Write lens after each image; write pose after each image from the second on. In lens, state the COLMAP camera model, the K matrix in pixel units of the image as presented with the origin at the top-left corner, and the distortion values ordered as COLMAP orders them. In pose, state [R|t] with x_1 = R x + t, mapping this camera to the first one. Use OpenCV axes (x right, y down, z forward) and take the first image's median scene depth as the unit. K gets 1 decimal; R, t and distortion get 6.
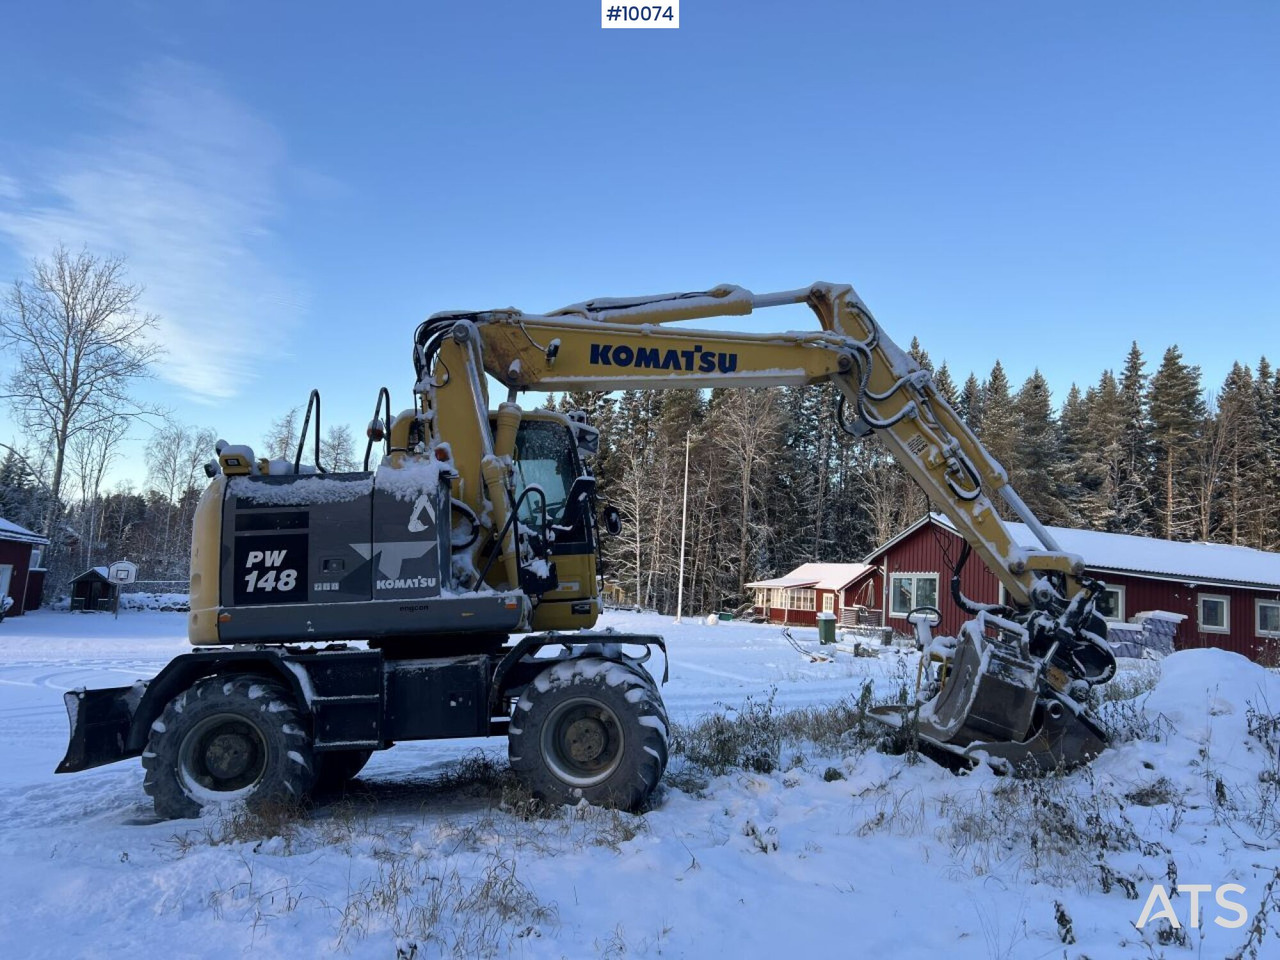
lens RADIAL K [[956.0, 0, 629.7], [0, 956.0, 474.5], [0, 0, 1]] dist [0.078682, -0.093333]
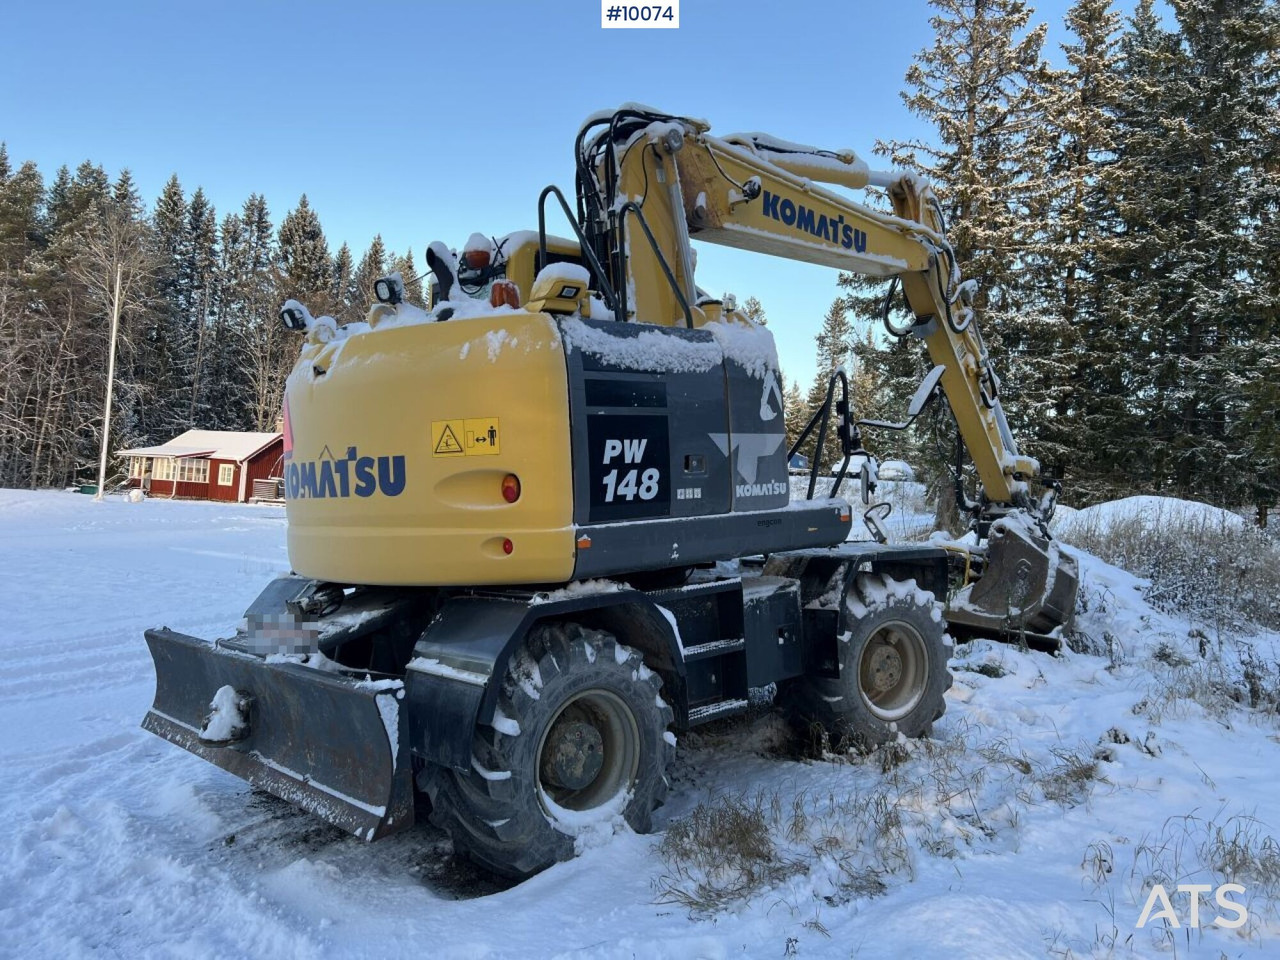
lens RADIAL K [[956.0, 0, 629.7], [0, 956.0, 474.5], [0, 0, 1]] dist [0.078682, -0.093333]
pose [[0.764750, 0.010538, 0.644241, -0.650687], [-0.097759, 0.990189, 0.099848, 0.031810], [-0.636868, -0.139339, 0.758277, 0.421603]]
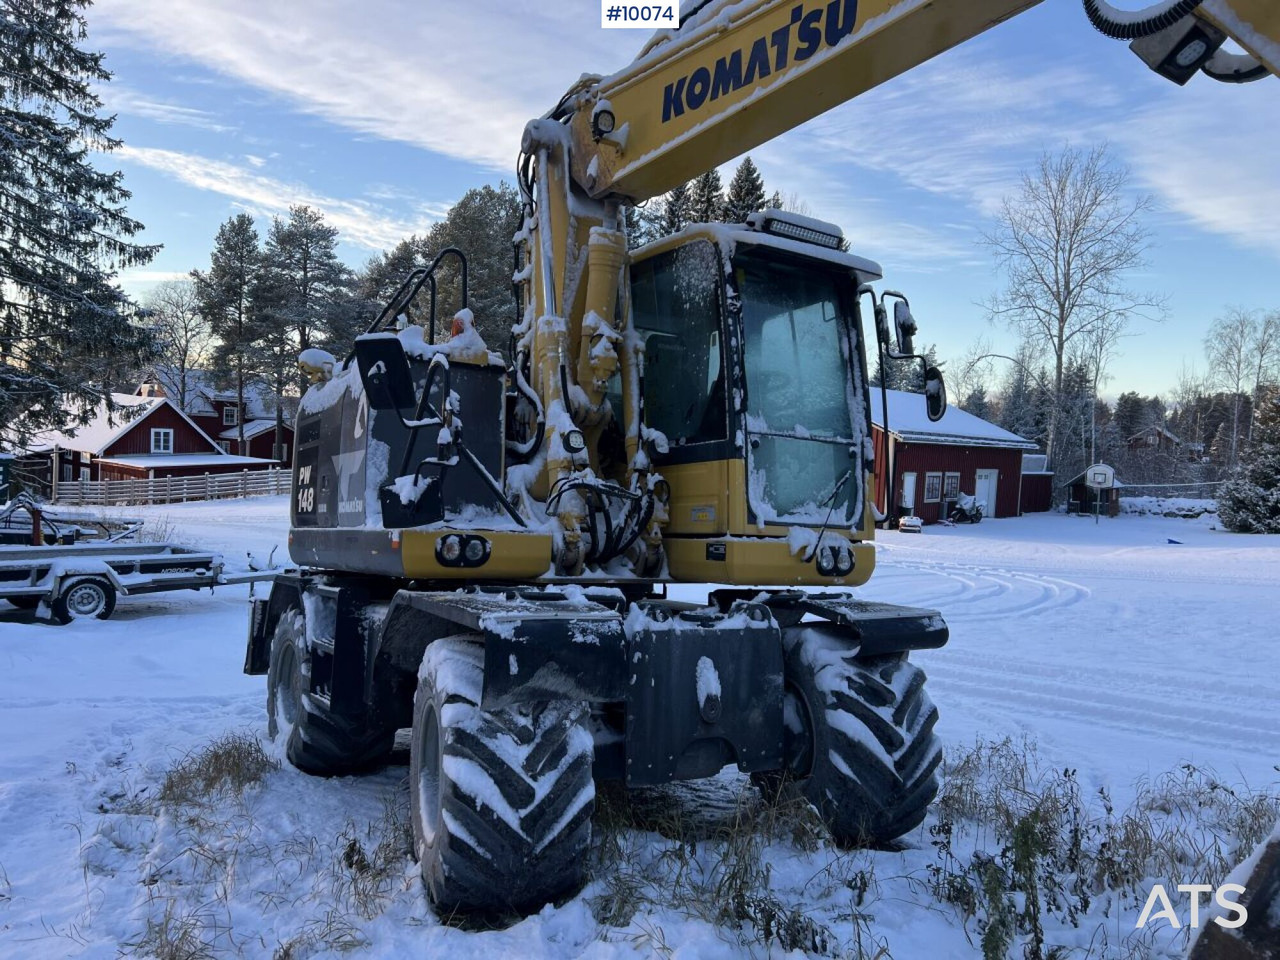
lens RADIAL K [[956.0, 0, 629.7], [0, 956.0, 474.5], [0, 0, 1]] dist [0.078682, -0.093333]
pose [[0.498217, -0.008678, -0.867009, 0.440629], [0.096140, 0.994337, 0.045293, 0.062432], [0.861706, -0.105920, 0.496230, 0.677641]]
